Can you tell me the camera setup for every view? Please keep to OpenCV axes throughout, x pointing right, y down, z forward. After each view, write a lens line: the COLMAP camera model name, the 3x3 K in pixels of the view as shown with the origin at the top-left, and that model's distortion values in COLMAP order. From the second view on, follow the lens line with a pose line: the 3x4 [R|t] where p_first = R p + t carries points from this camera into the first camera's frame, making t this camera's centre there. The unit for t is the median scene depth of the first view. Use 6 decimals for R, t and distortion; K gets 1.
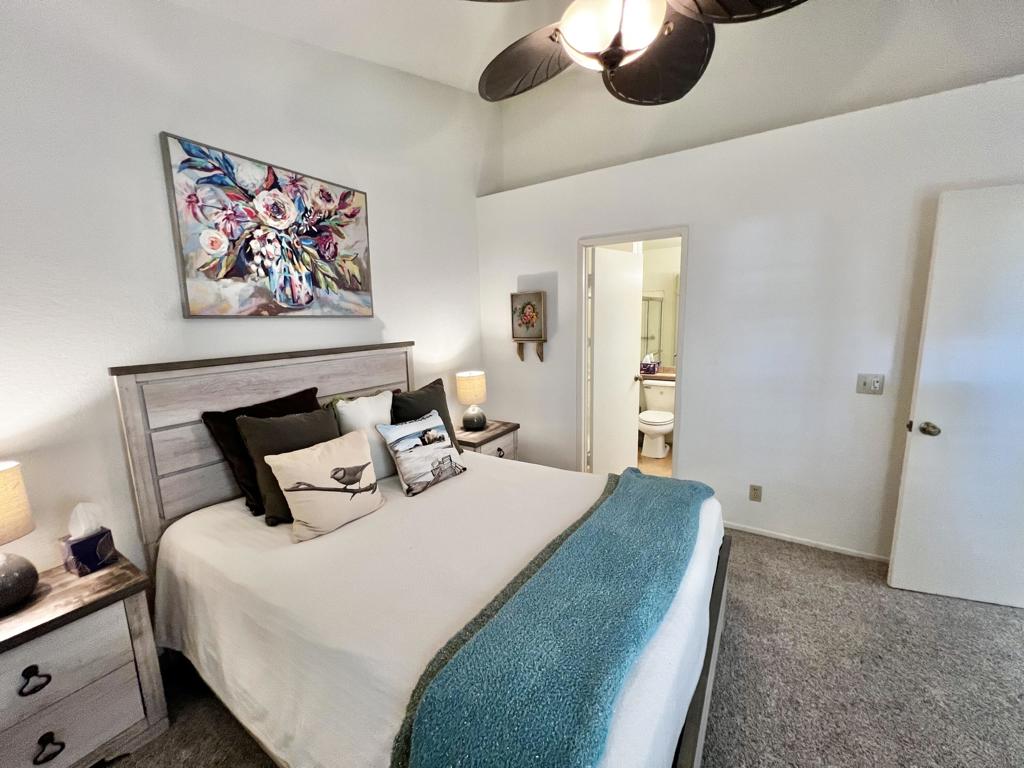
lens RADIAL K [[408.9, 0, 515.0], [0, 408.9, 380.8], [0, 0, 1]] dist [-0.001250, -0.000131]
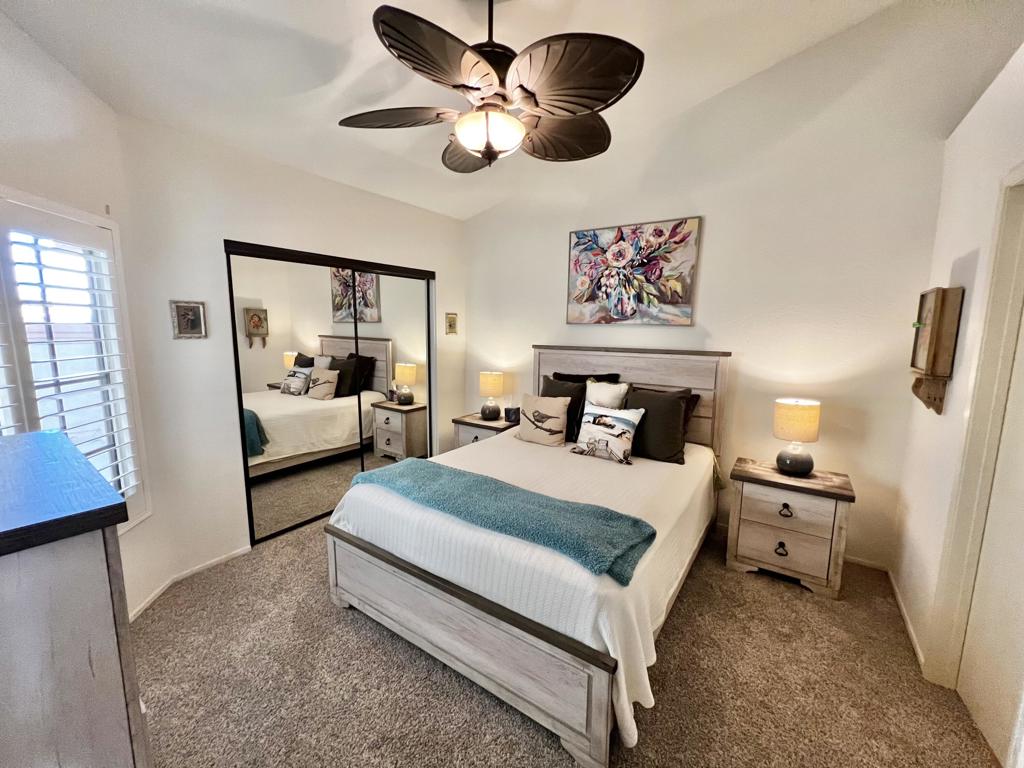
lens RADIAL K [[408.9, 0, 516.1], [0, 408.9, 383.9], [0, 0, 1]] dist [-0.001250, -0.000131]
pose [[-0.036944, 0.164154, -0.985743, 0.973241], [-0.162627, 0.972279, 0.168007, -0.135807], [0.985996, 0.166516, -0.009224, 0.681403]]
